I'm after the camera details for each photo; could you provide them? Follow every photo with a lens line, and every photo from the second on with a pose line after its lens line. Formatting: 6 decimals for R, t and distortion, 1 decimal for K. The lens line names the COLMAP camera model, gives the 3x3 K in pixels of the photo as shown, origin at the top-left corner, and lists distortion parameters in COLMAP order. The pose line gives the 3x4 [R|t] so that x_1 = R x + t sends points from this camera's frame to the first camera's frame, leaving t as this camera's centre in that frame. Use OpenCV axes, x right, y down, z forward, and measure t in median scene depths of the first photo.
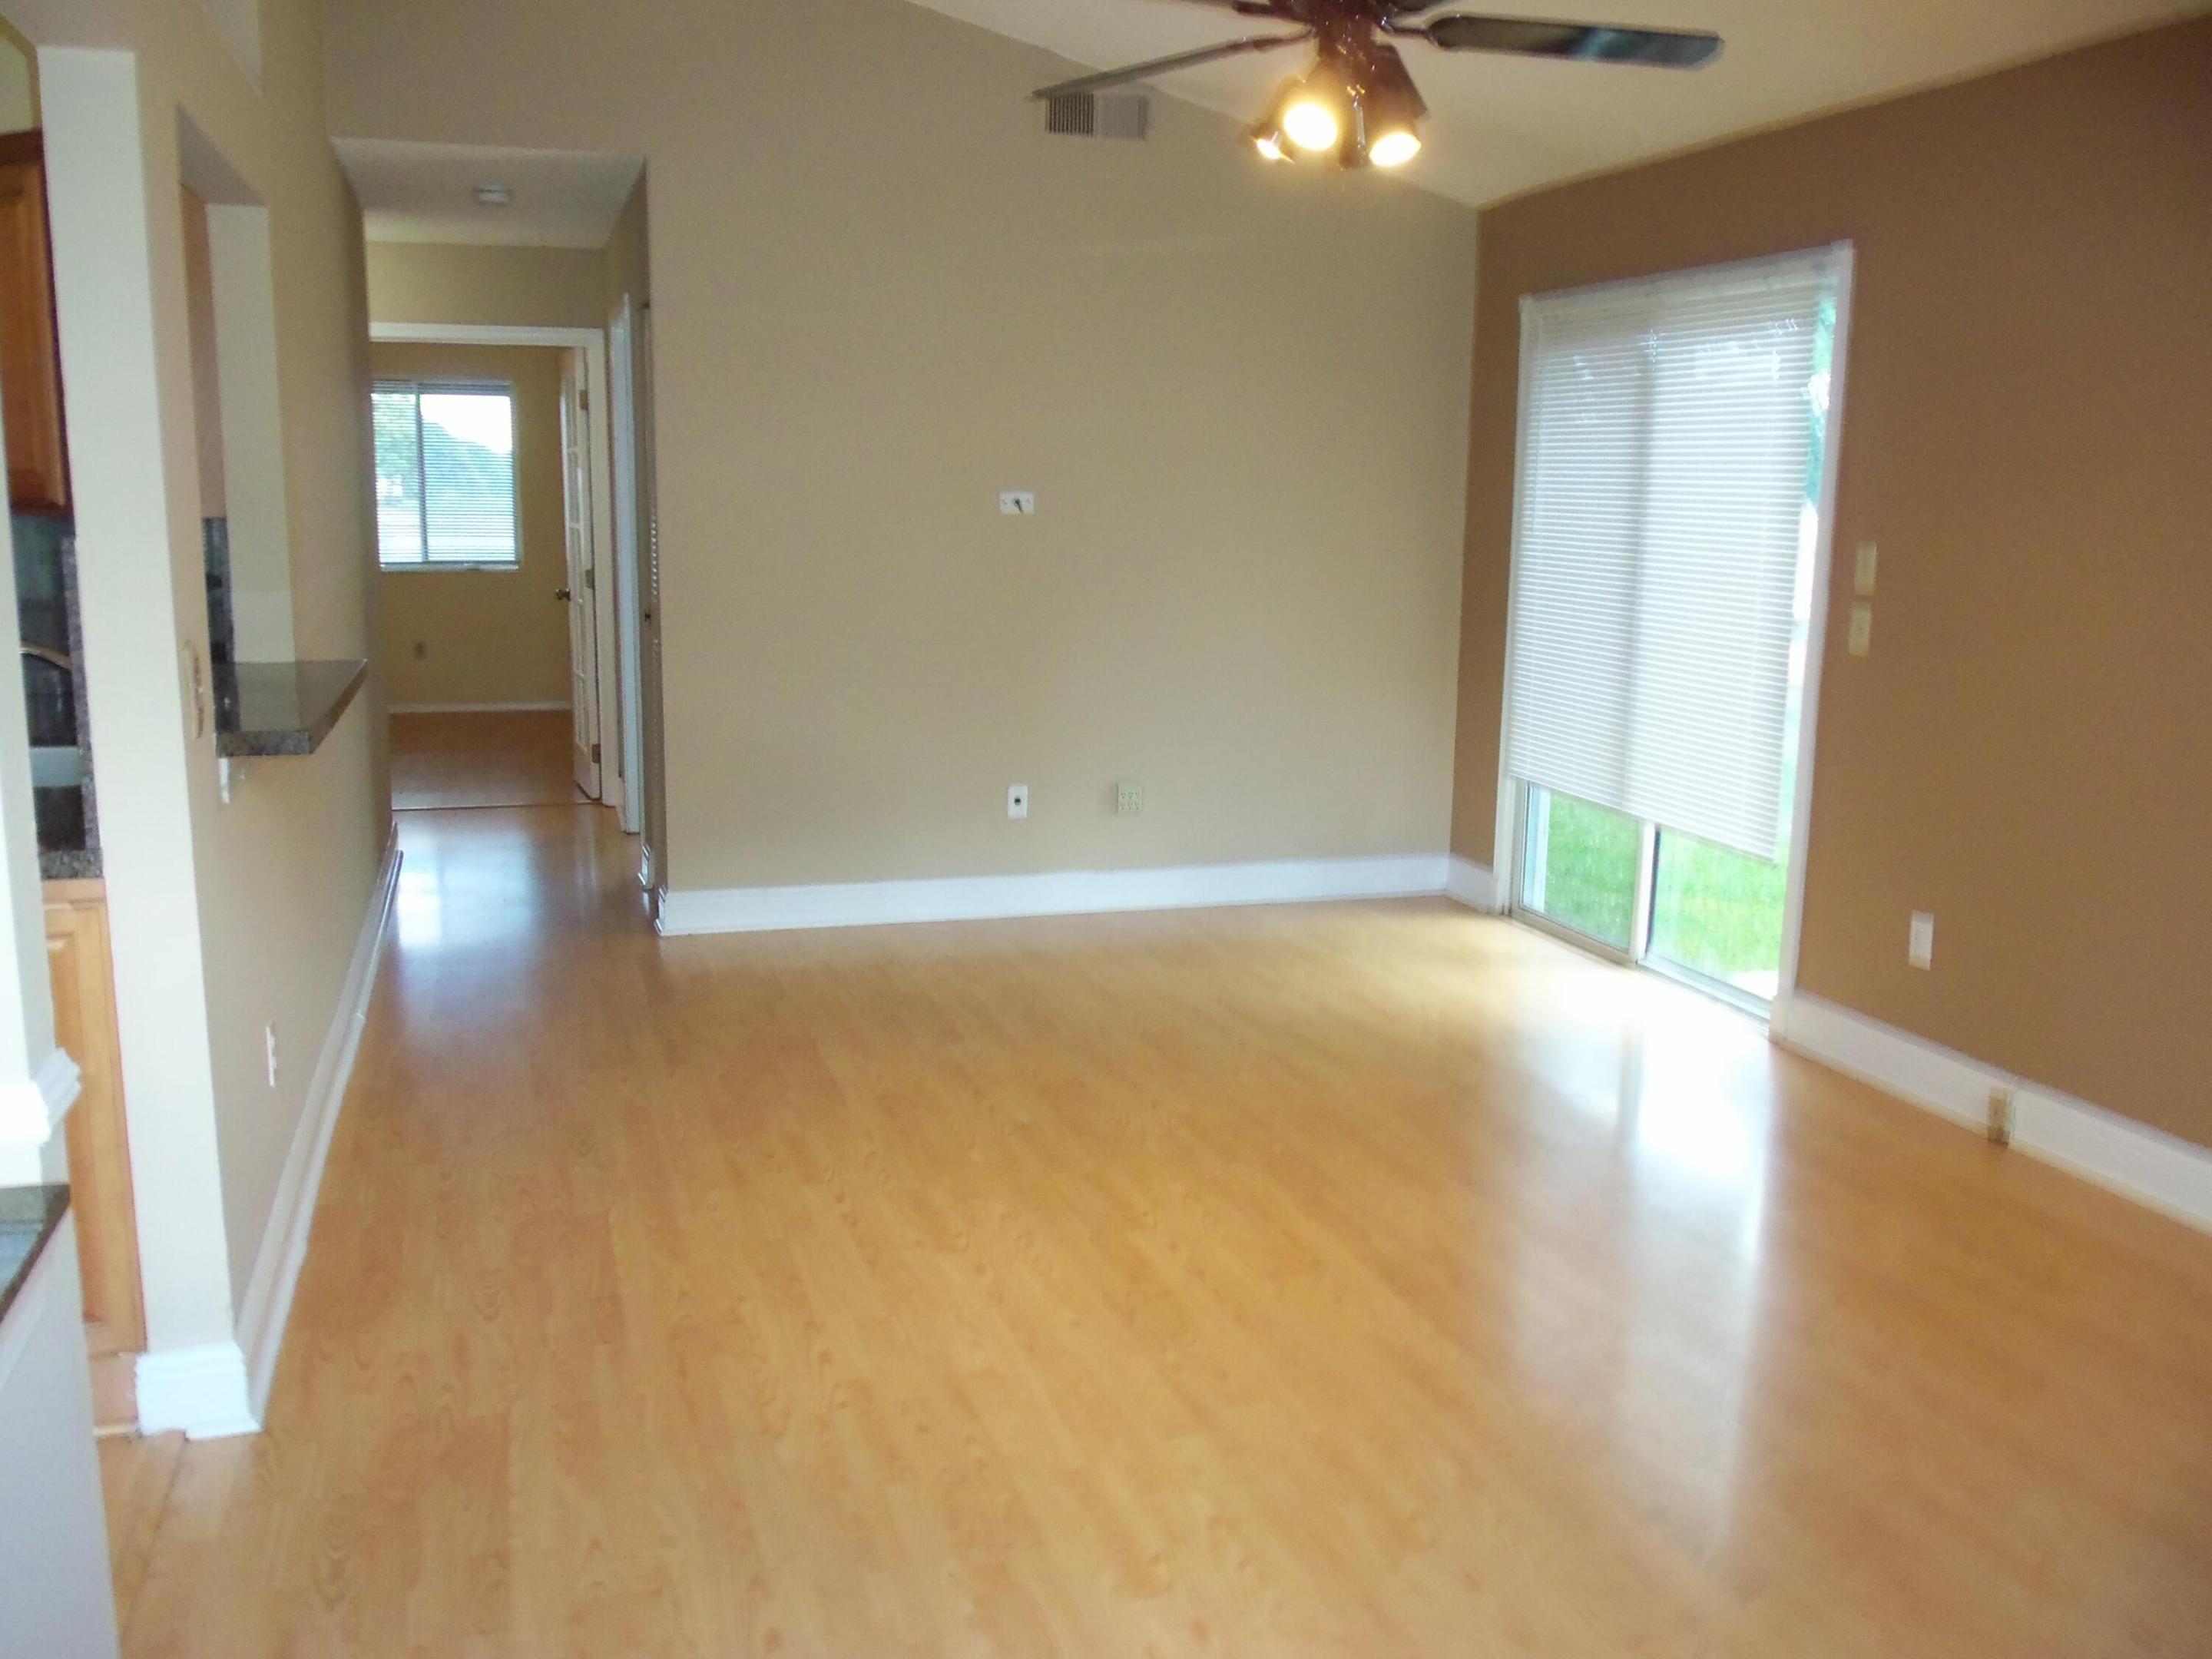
lens RADIAL K [[1875.4, 0, 1106.0], [0, 1875.4, 829.5], [0, 0, 1]] dist [-0.018031, 0.002702]
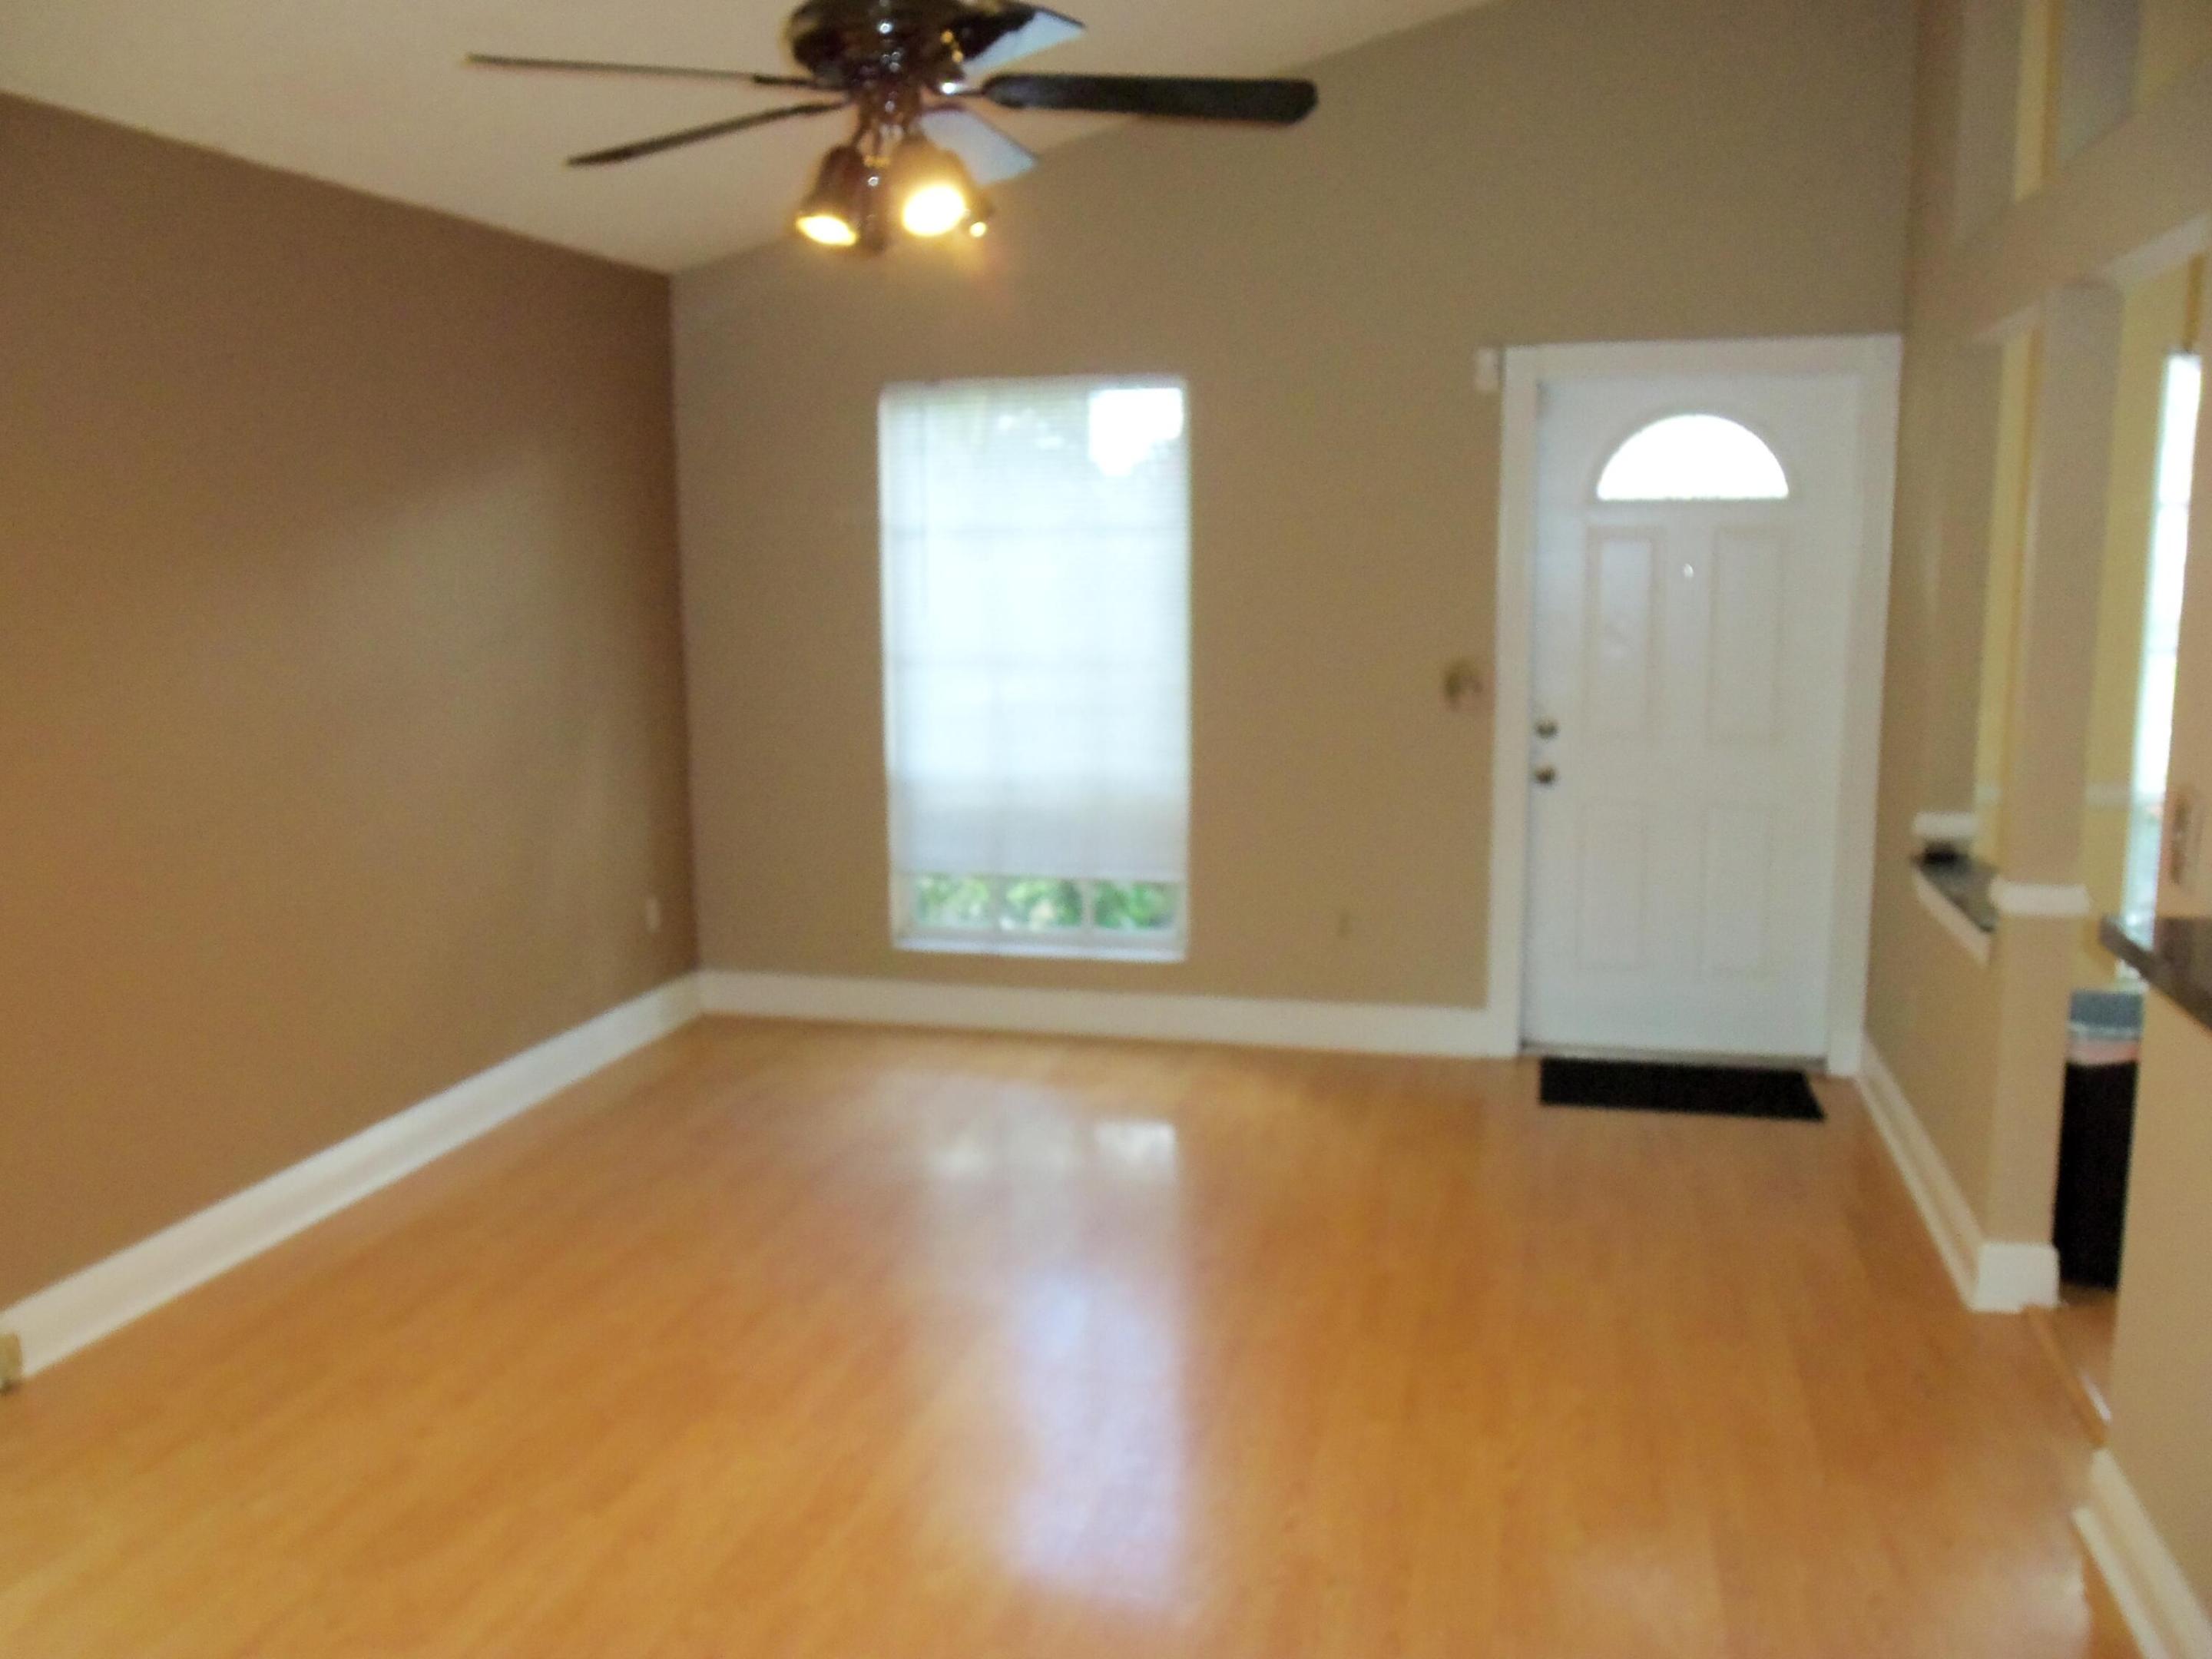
lens RADIAL K [[1875.4, 0, 1106.0], [0, 1875.4, 829.5], [0, 0, 1]] dist [-0.018031, 0.002702]
pose [[-0.851089, -0.087990, 0.517596, -0.282312], [0.094104, 0.944325, 0.315269, -0.234885], [-0.516520, 0.317030, -0.795424, 1.120210]]
